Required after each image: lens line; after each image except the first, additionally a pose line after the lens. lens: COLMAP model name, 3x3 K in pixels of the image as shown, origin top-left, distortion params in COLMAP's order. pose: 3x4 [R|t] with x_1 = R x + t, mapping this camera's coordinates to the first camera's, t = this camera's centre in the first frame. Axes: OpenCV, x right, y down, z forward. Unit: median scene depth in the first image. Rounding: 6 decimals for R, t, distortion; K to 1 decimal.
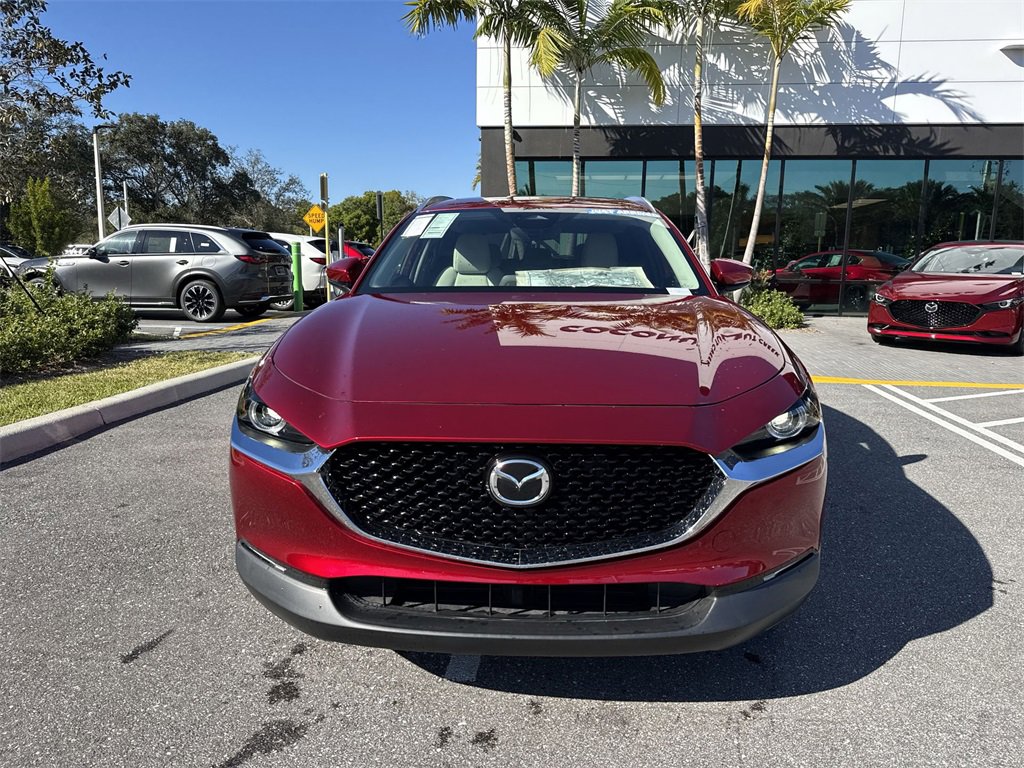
lens RADIAL K [[710.6, 0, 520.6], [0, 710.6, 380.5], [0, 0, 1]] dist [0.033323, -0.036847]
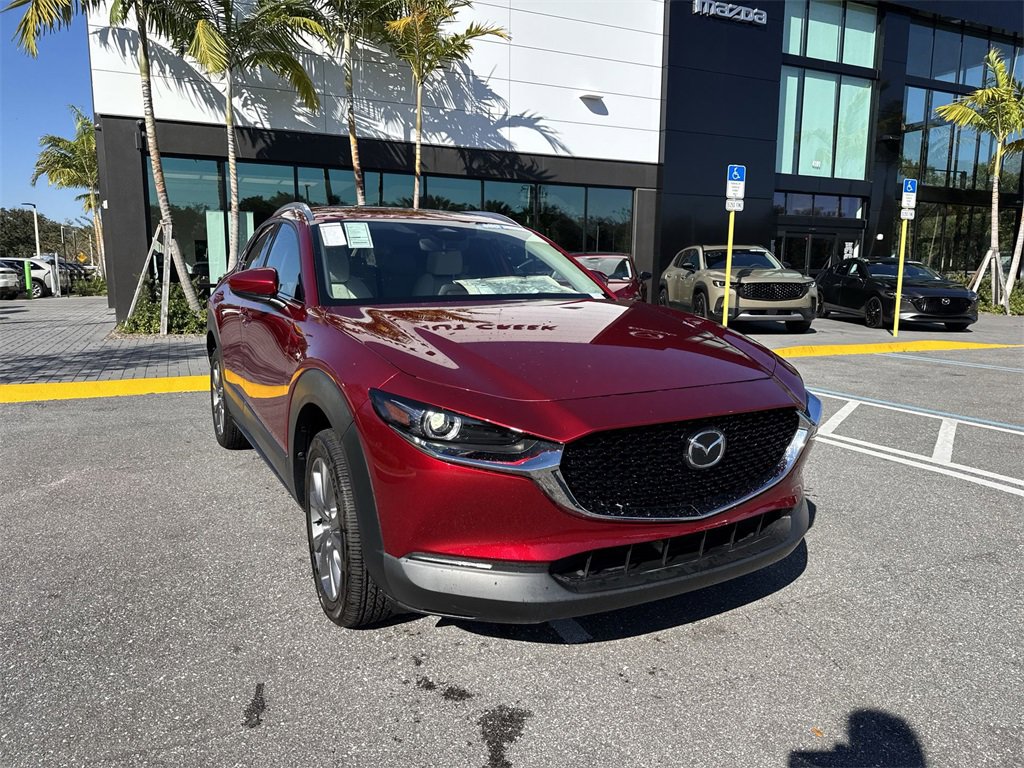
lens RADIAL K [[710.6, 0, 505.3], [0, 710.6, 381.4], [0, 0, 1]] dist [0.033323, -0.036847]
pose [[0.859272, -0.084273, 0.504529, -0.220526], [0.088237, 0.995970, 0.016083, -0.006434], [-0.503851, 0.030698, 0.863245, 0.020428]]
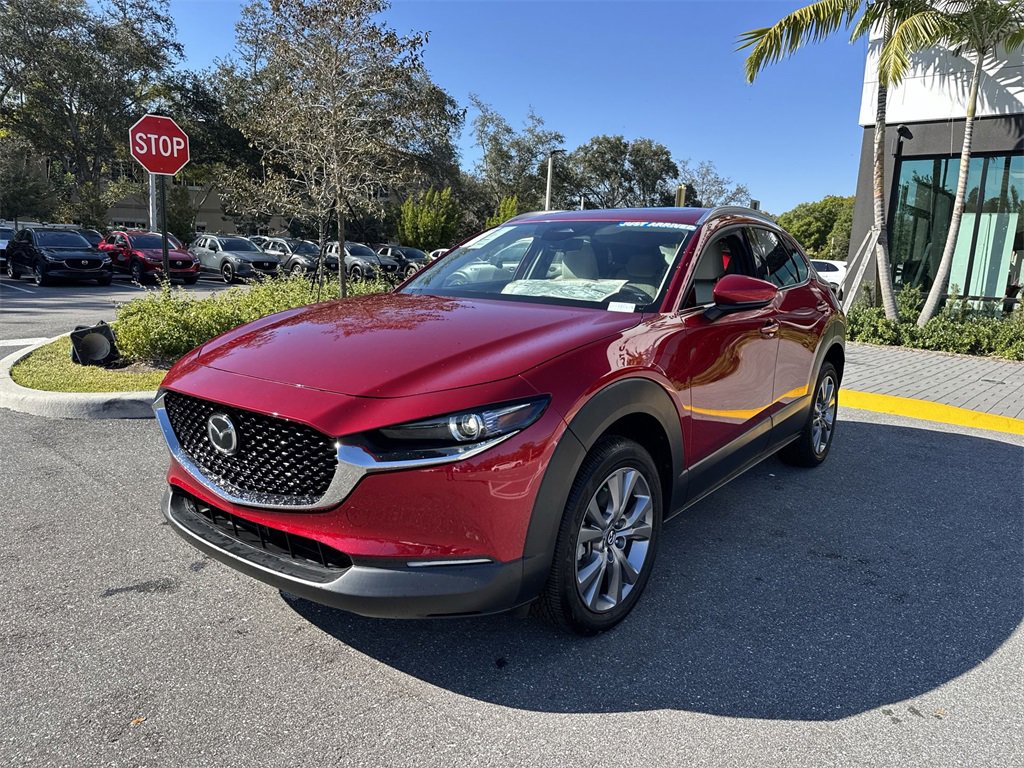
lens RADIAL K [[710.6, 0, 519.4], [0, 710.6, 369.8], [0, 0, 1]] dist [0.033323, -0.036847]
pose [[0.823444, 0.109797, -0.556673, 0.277279], [-0.123902, 0.992217, 0.012425, -0.013832], [0.553704, 0.058741, 0.830639, 0.046281]]
